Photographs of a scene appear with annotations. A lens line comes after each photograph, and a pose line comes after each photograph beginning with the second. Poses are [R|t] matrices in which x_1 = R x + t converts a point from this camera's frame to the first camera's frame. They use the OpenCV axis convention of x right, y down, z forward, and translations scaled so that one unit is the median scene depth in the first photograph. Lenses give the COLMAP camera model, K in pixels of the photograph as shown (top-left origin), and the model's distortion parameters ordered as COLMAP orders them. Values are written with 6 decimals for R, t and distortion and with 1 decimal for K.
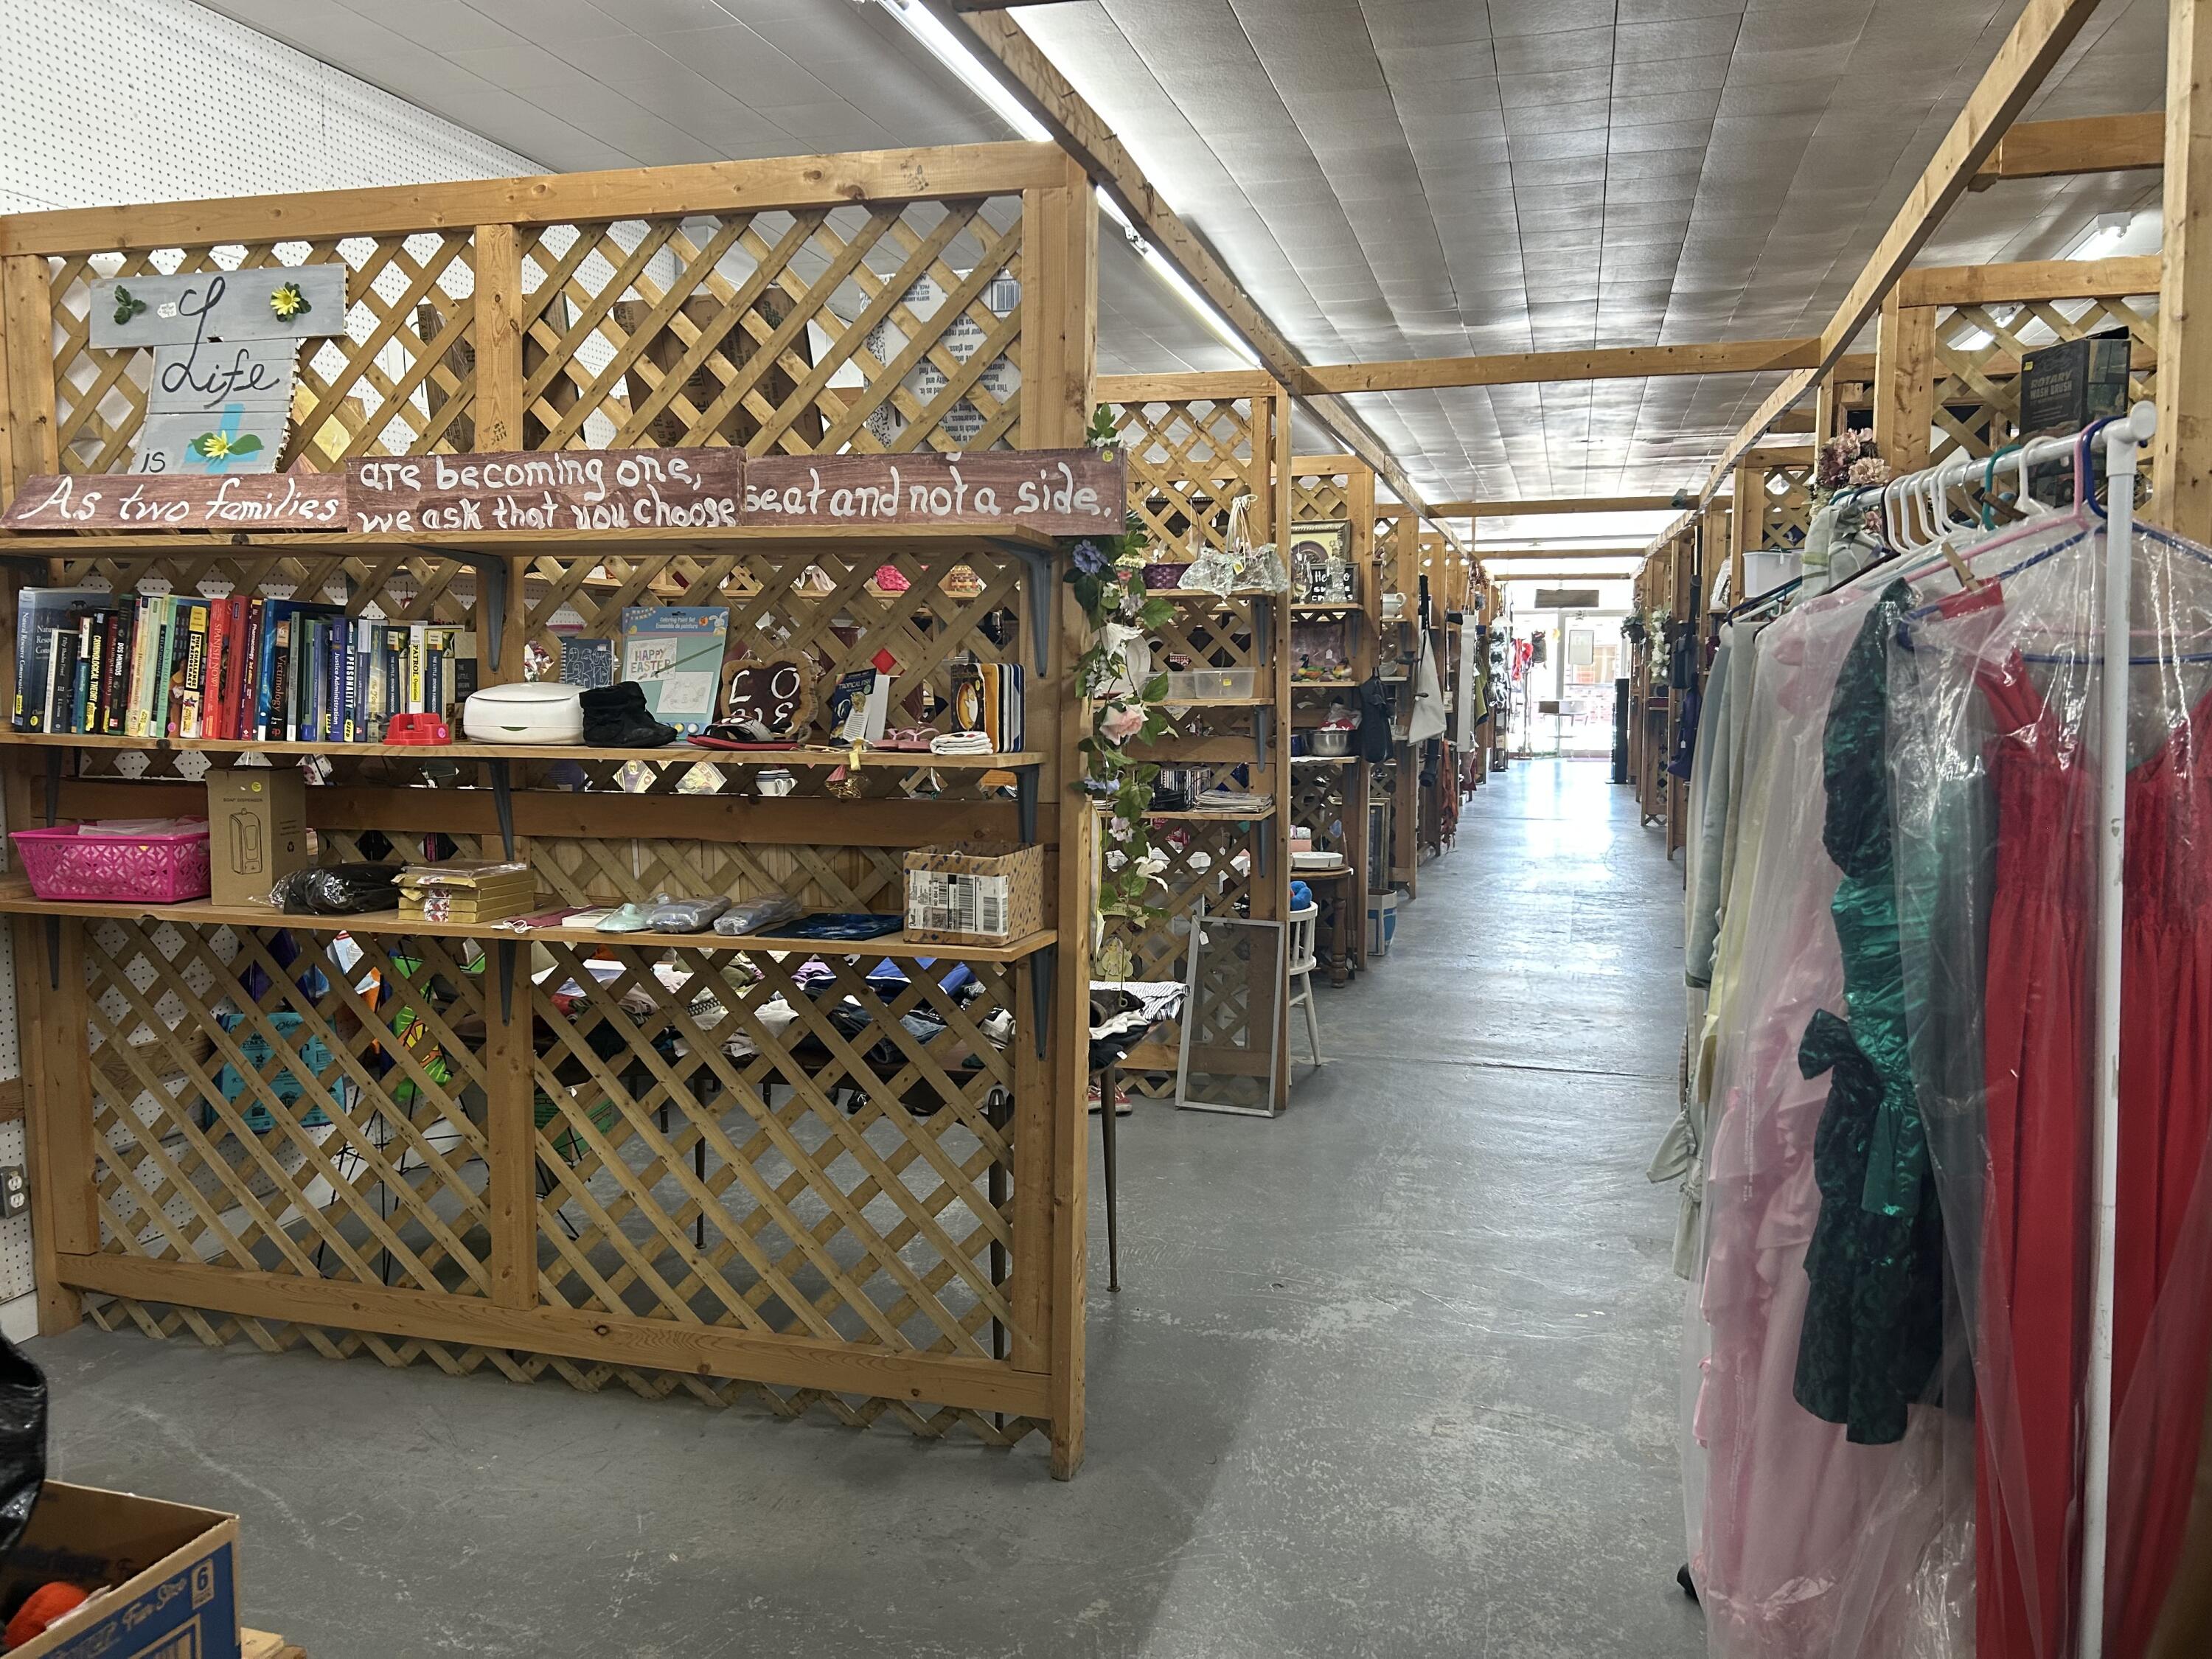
lens RADIAL K [[1665.4, 0, 1106.0], [0, 1665.4, 829.5], [0, 0, 1]] dist [0.025583, -0.001718]
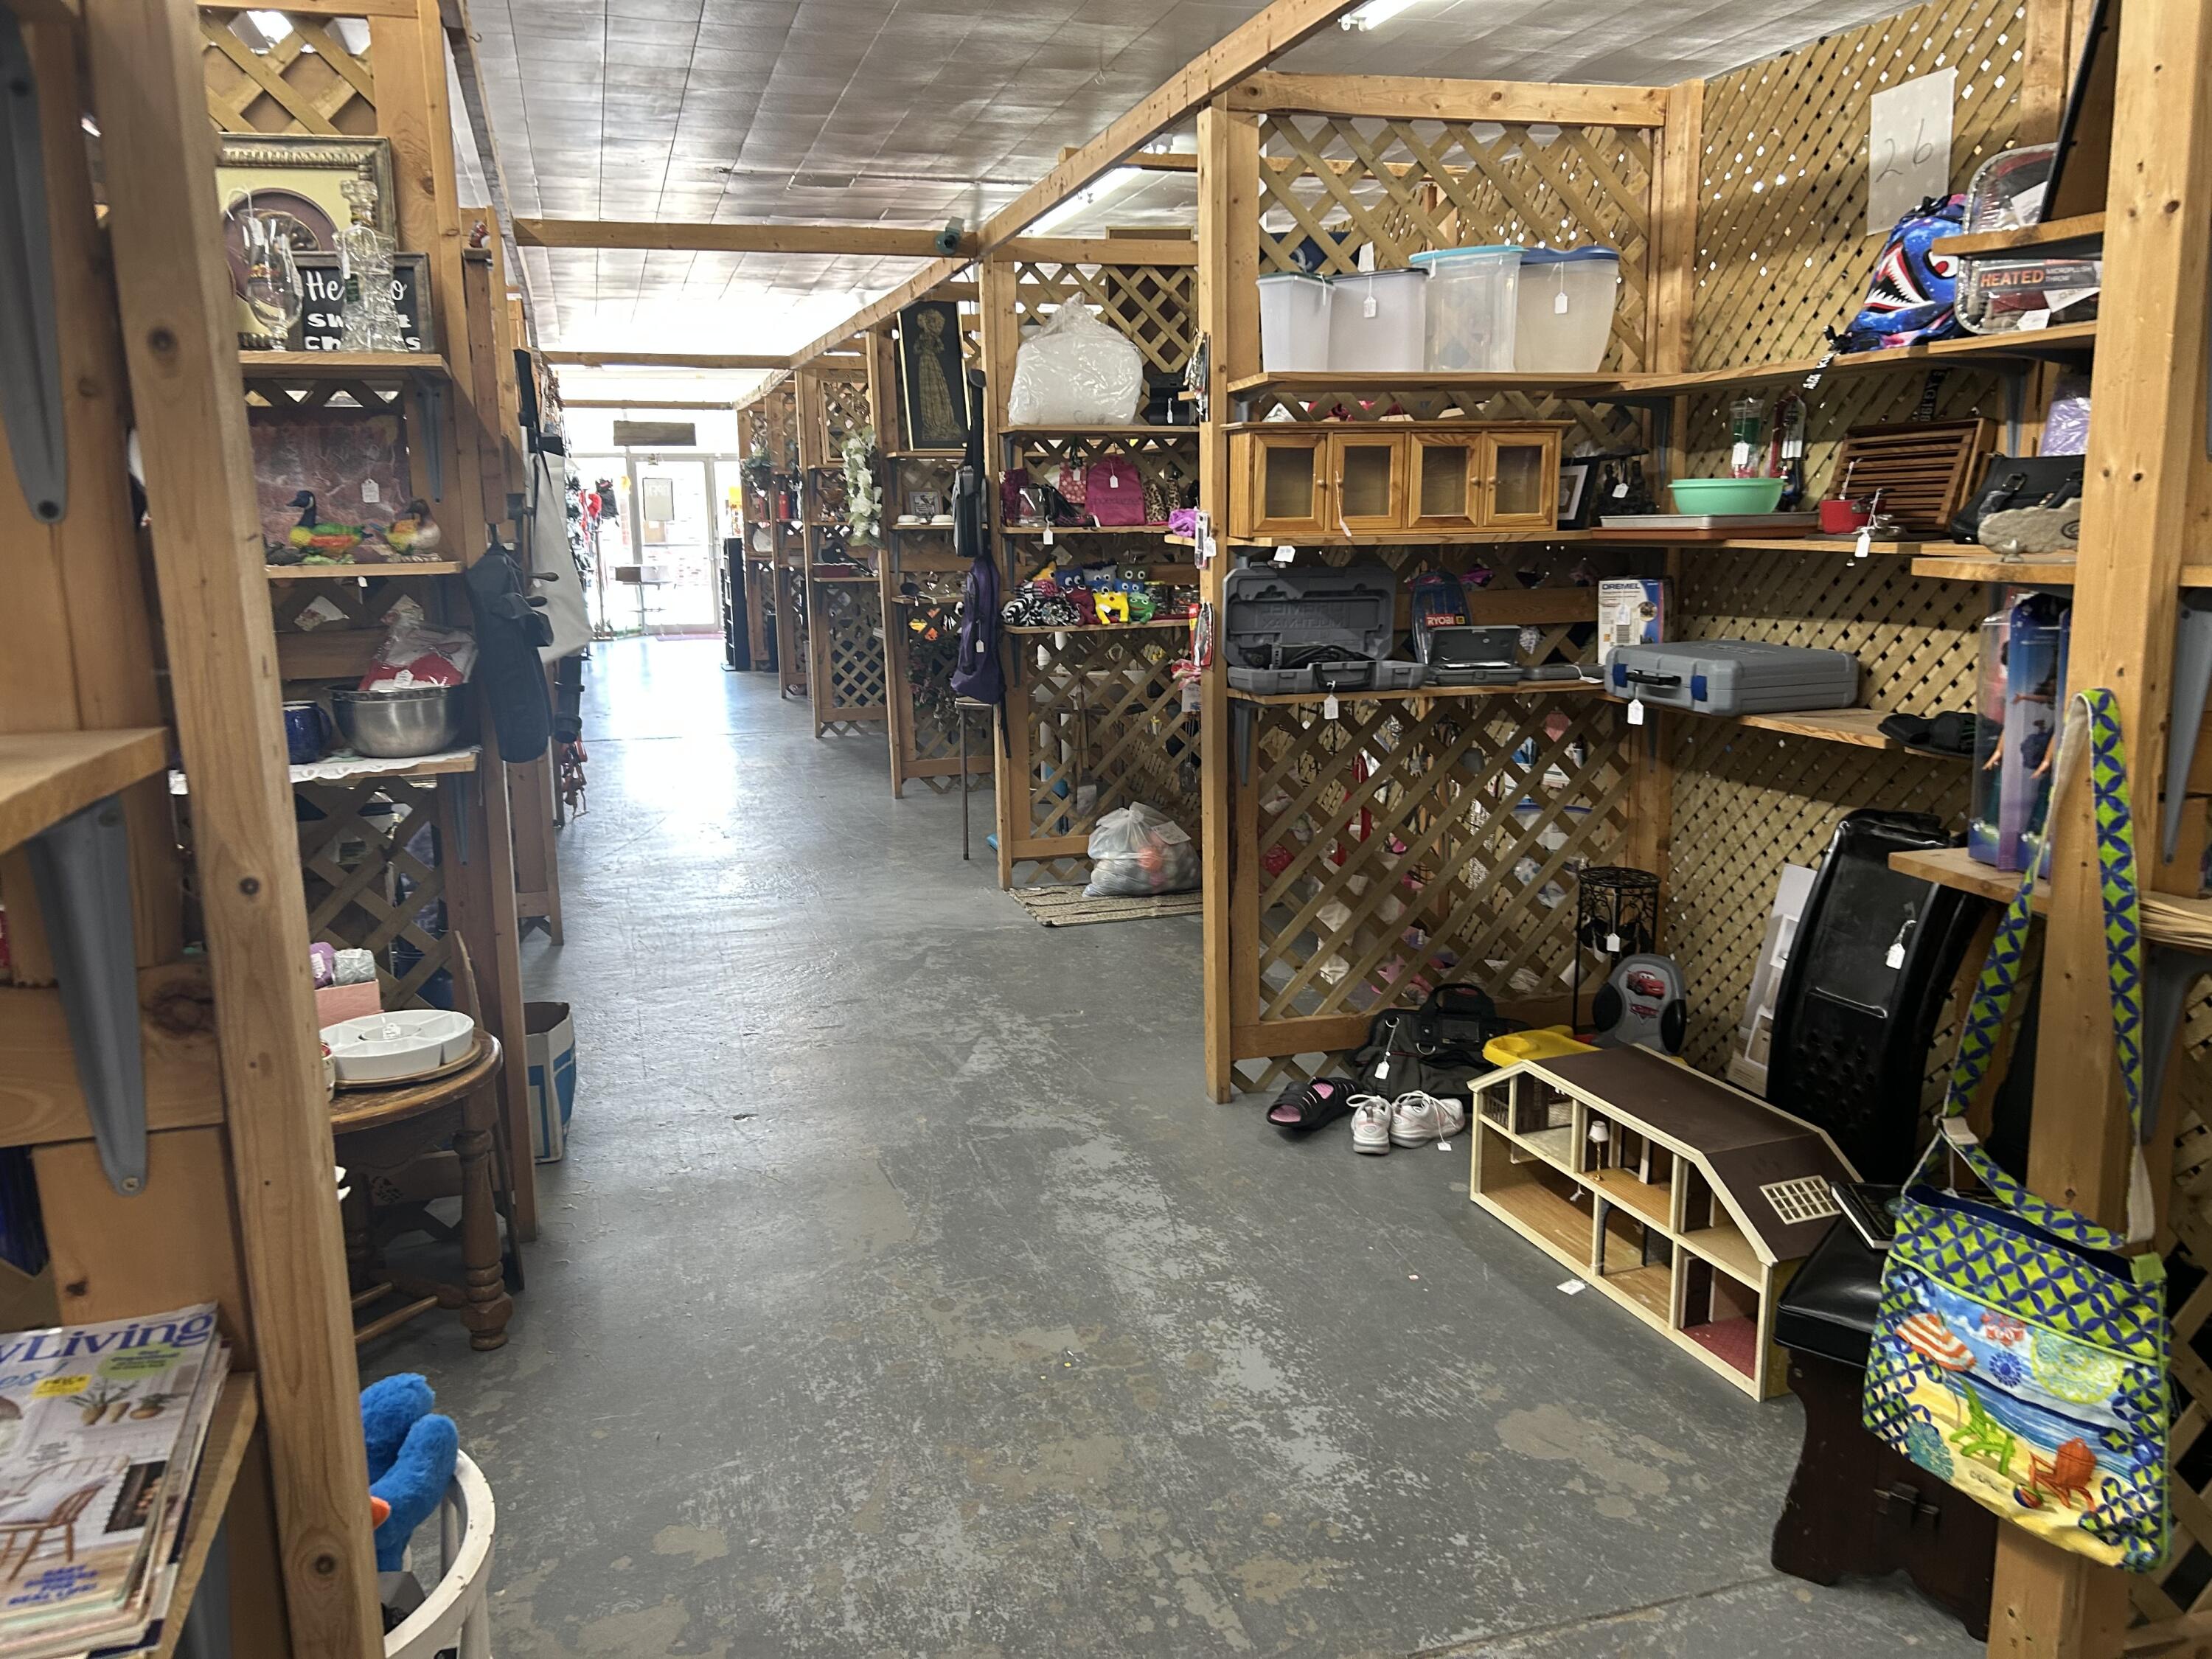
lens RADIAL K [[1665.4, 0, 1106.0], [0, 1665.4, 829.5], [0, 0, 1]] dist [0.025583, -0.001718]
pose [[0.843328, -0.107730, 0.526491, 0.062192], [0.063330, 0.992797, 0.101702, -0.053985], [-0.533655, -0.052425, 0.844076, 0.557300]]
